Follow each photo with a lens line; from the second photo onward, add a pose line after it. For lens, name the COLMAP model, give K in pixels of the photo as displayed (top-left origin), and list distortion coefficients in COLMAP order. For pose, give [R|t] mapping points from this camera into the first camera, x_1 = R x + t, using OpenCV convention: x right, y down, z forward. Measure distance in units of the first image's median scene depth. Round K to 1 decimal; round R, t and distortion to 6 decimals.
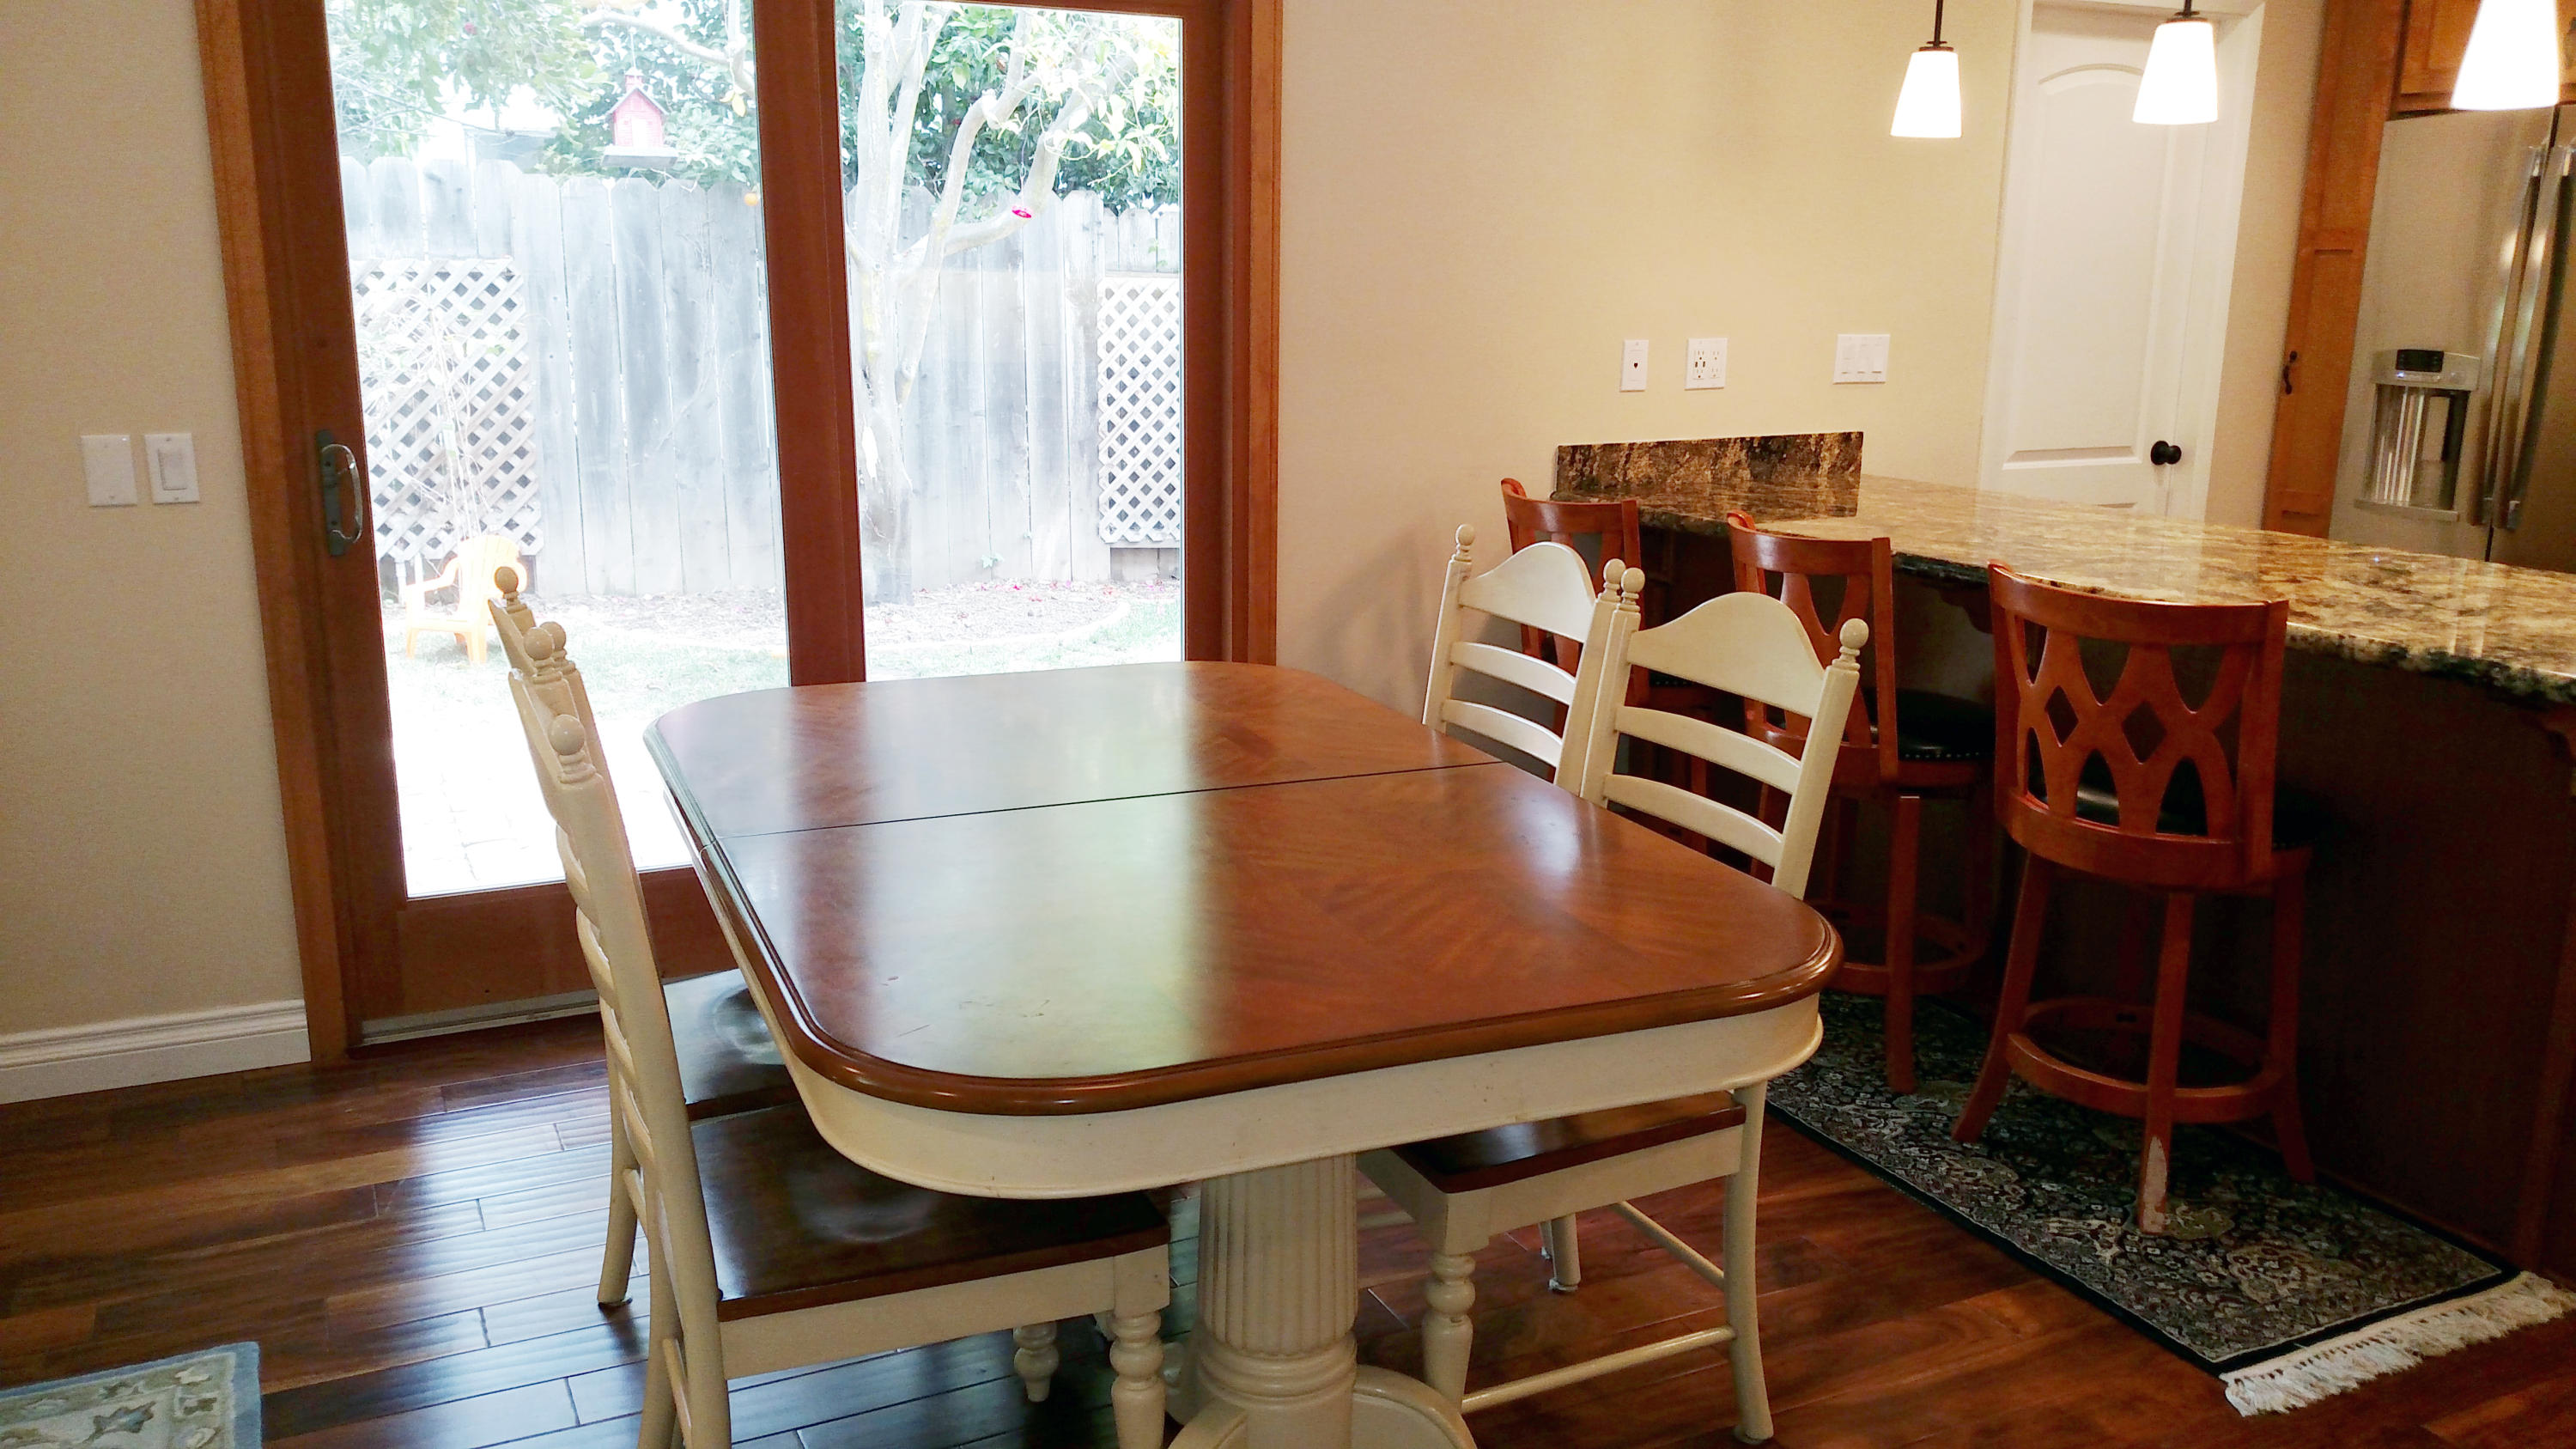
lens RADIAL K [[1906.9, 0, 1288.0], [0, 1906.9, 724.5], [0, 0, 1]] dist [0.111515, -0.283091]
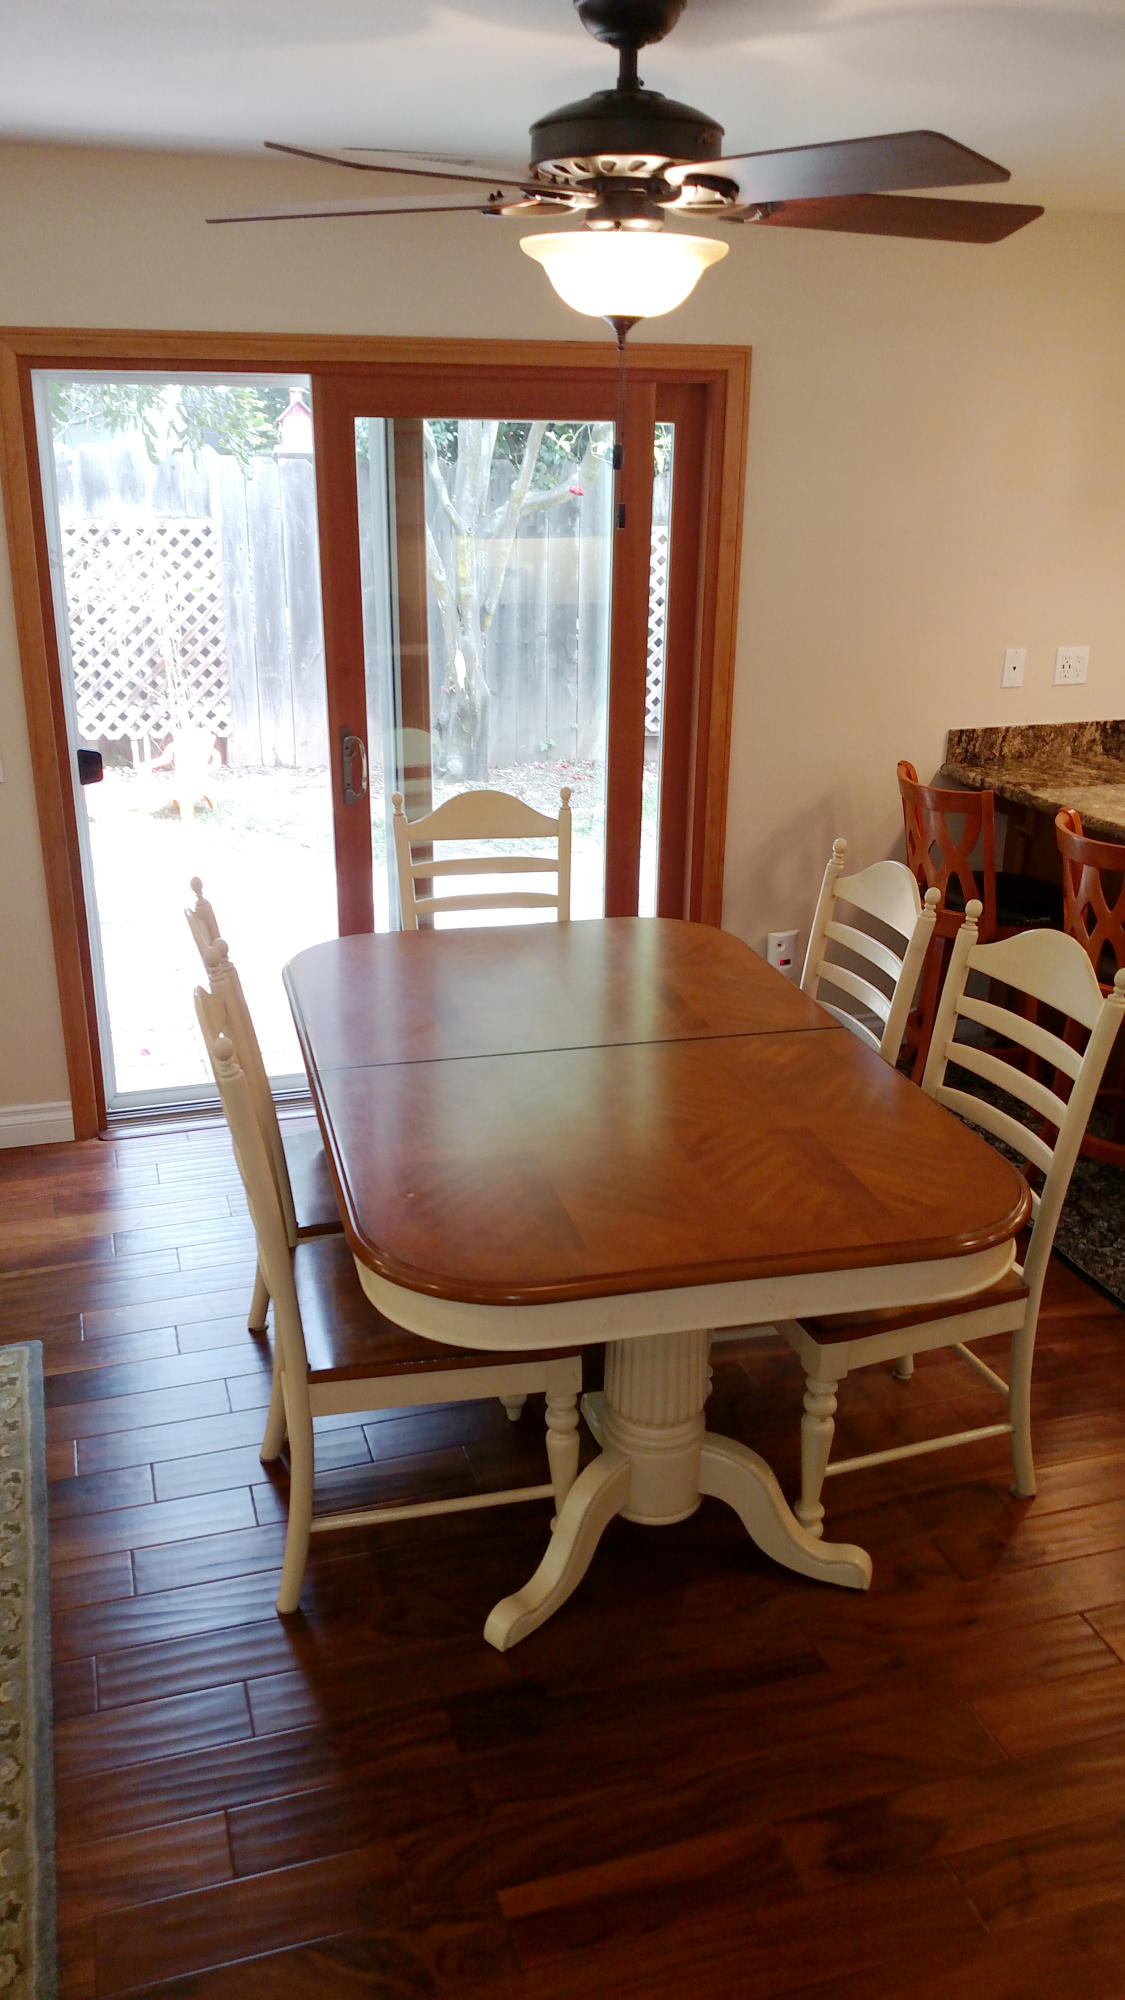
lens RADIAL K [[1480.3, 0, 562.5], [0, 1480.3, 1000.0], [0, 0, 1]] dist [0.111515, -0.283091]
pose [[0.987213, 0.053483, -0.150166, 0.040379], [-0.034643, 0.991504, 0.125381, -0.077548], [0.155596, -0.118576, 0.980678, -0.079911]]
